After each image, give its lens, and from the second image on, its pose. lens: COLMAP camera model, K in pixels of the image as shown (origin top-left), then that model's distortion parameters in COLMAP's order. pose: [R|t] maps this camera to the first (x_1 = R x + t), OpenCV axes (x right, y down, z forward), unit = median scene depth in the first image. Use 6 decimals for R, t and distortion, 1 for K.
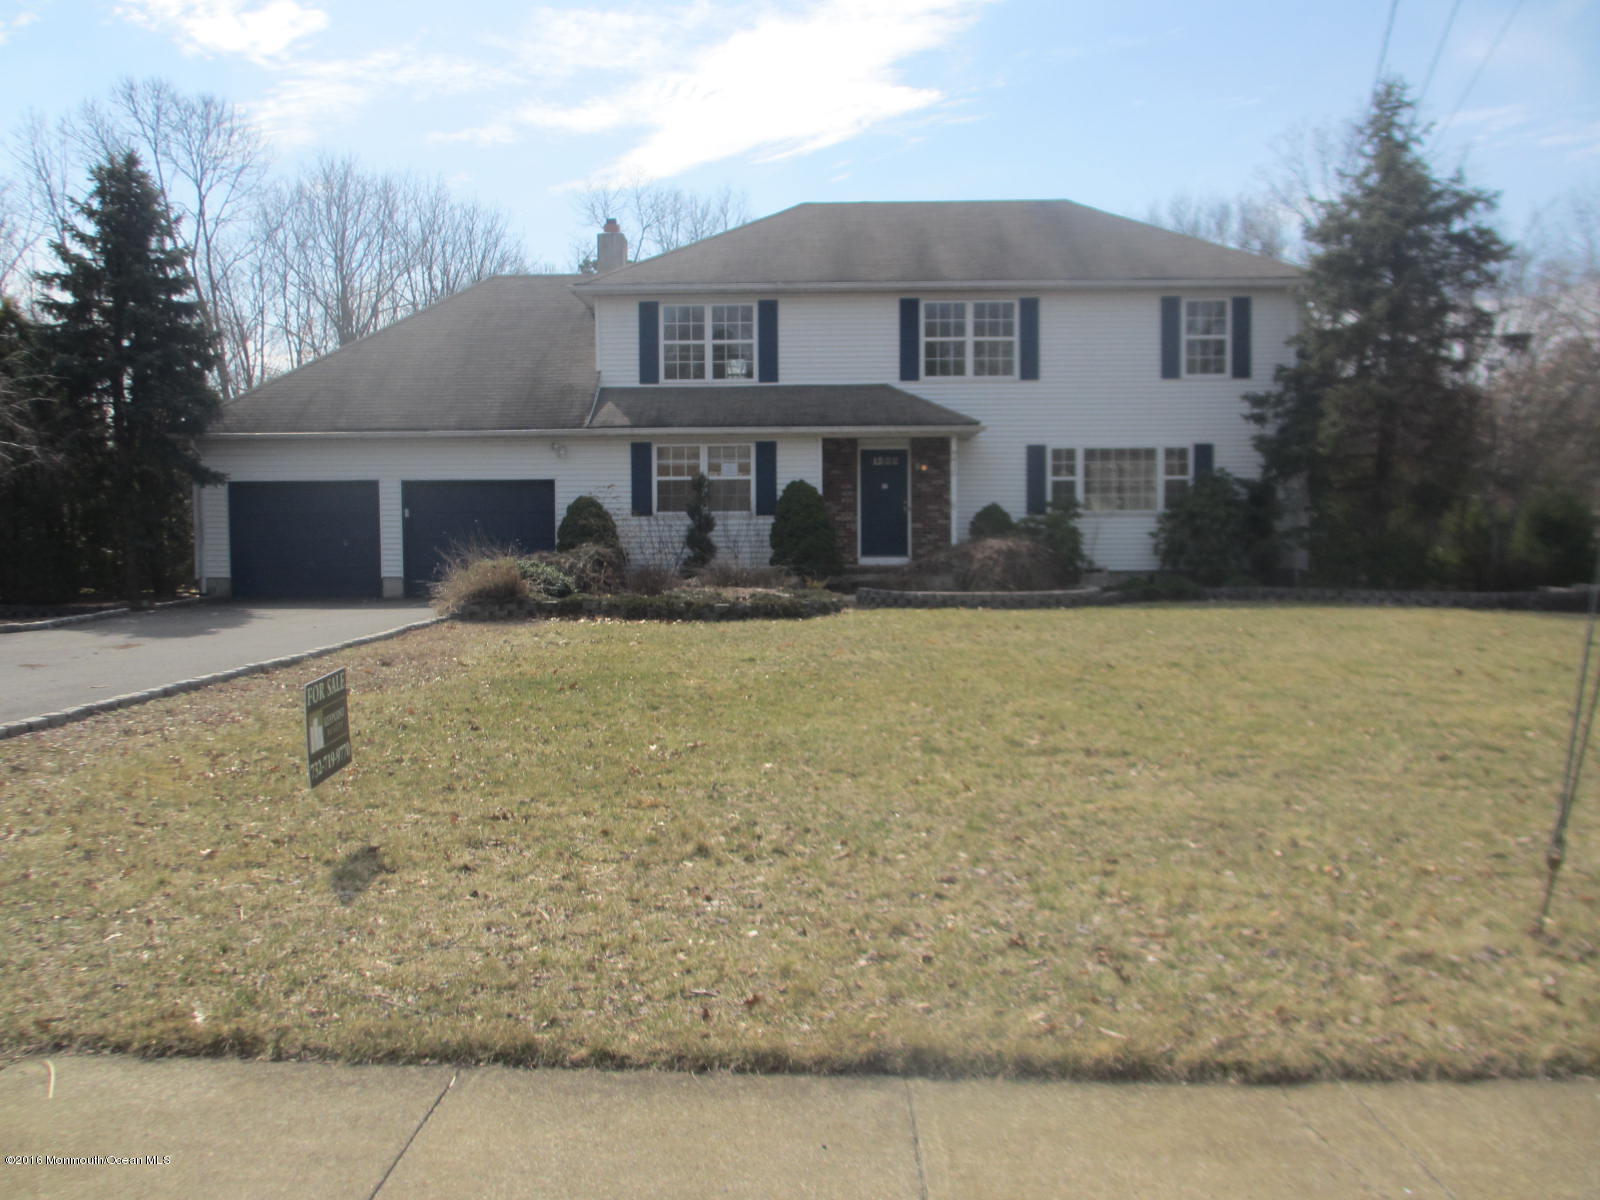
lens RADIAL K [[1460.0, 0, 800.4], [0, 1460.0, 598.9], [0, 0, 1]] dist [-0.019877, 0.000000]
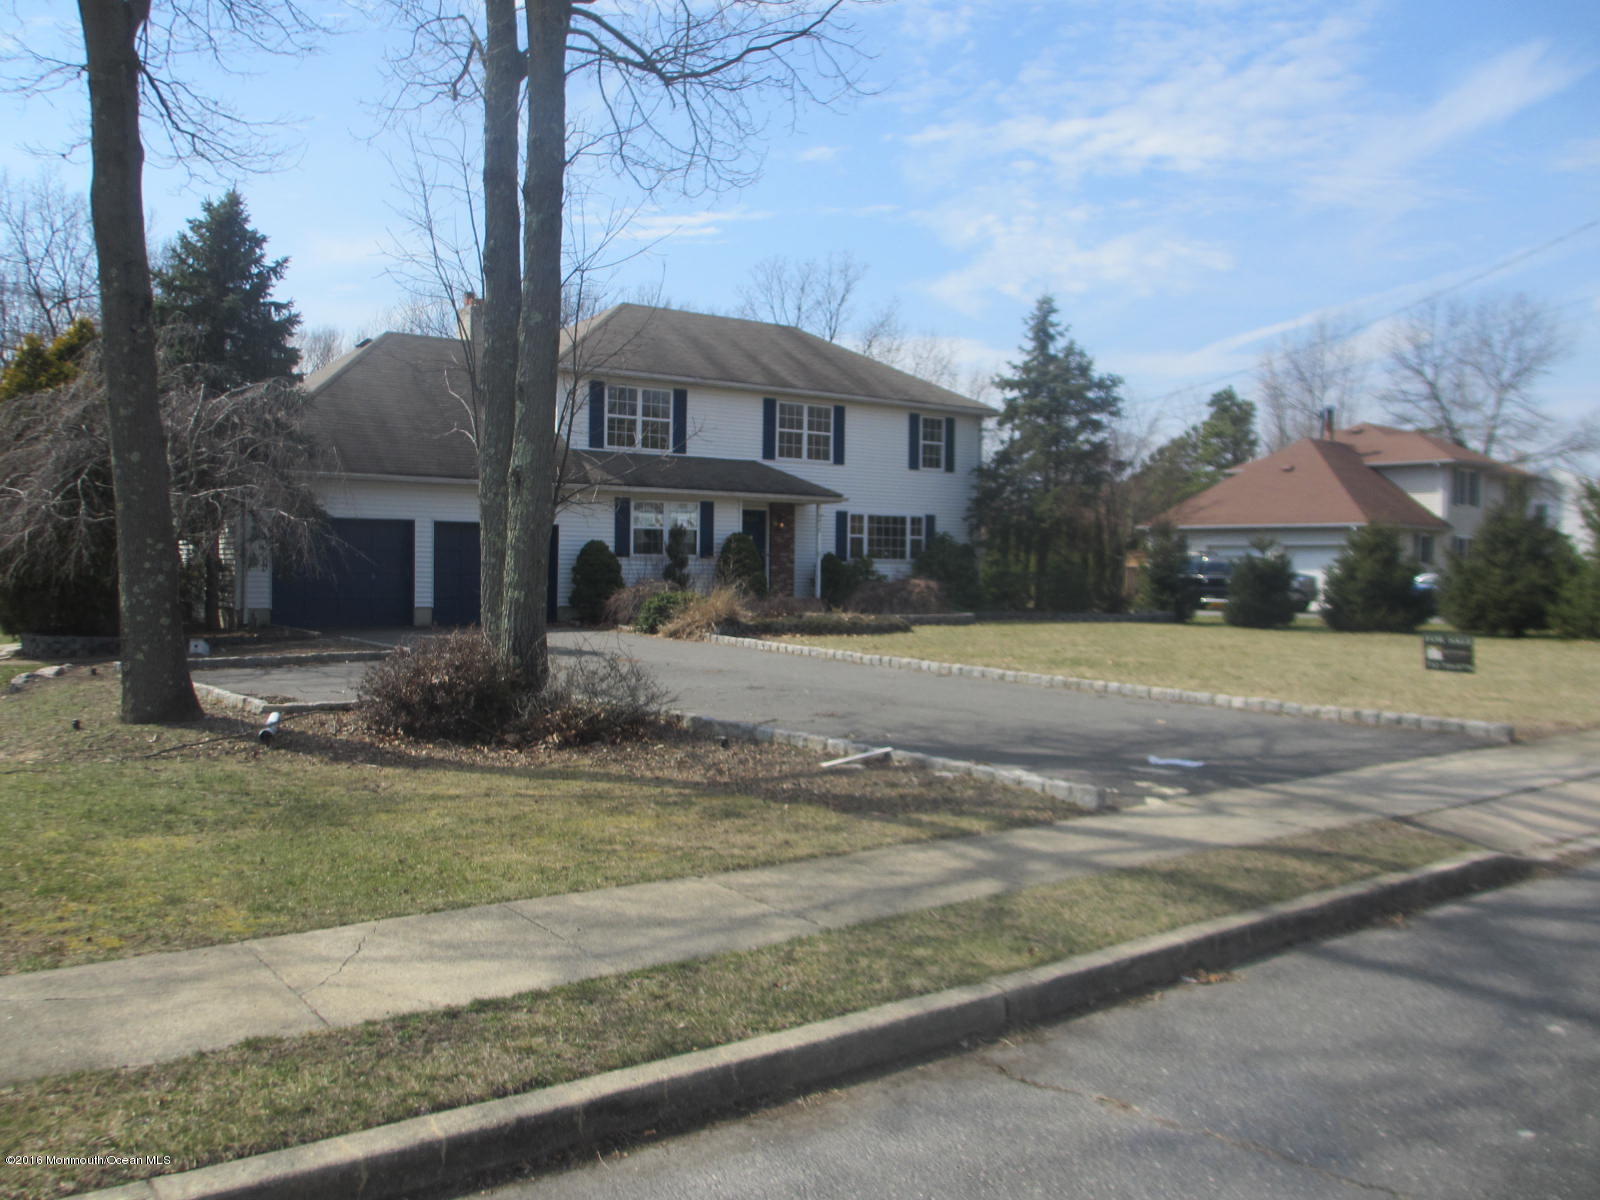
lens RADIAL K [[1341.6, 0, 800.8], [0, 1341.6, 601.1], [0, 0, 1]] dist [-0.064538, 0.035280]
pose [[0.781520, -0.000477, 0.623880, -0.670842], [0.015619, 0.999701, -0.018802, 0.003953], [-0.623684, 0.024438, 0.781294, 0.024810]]
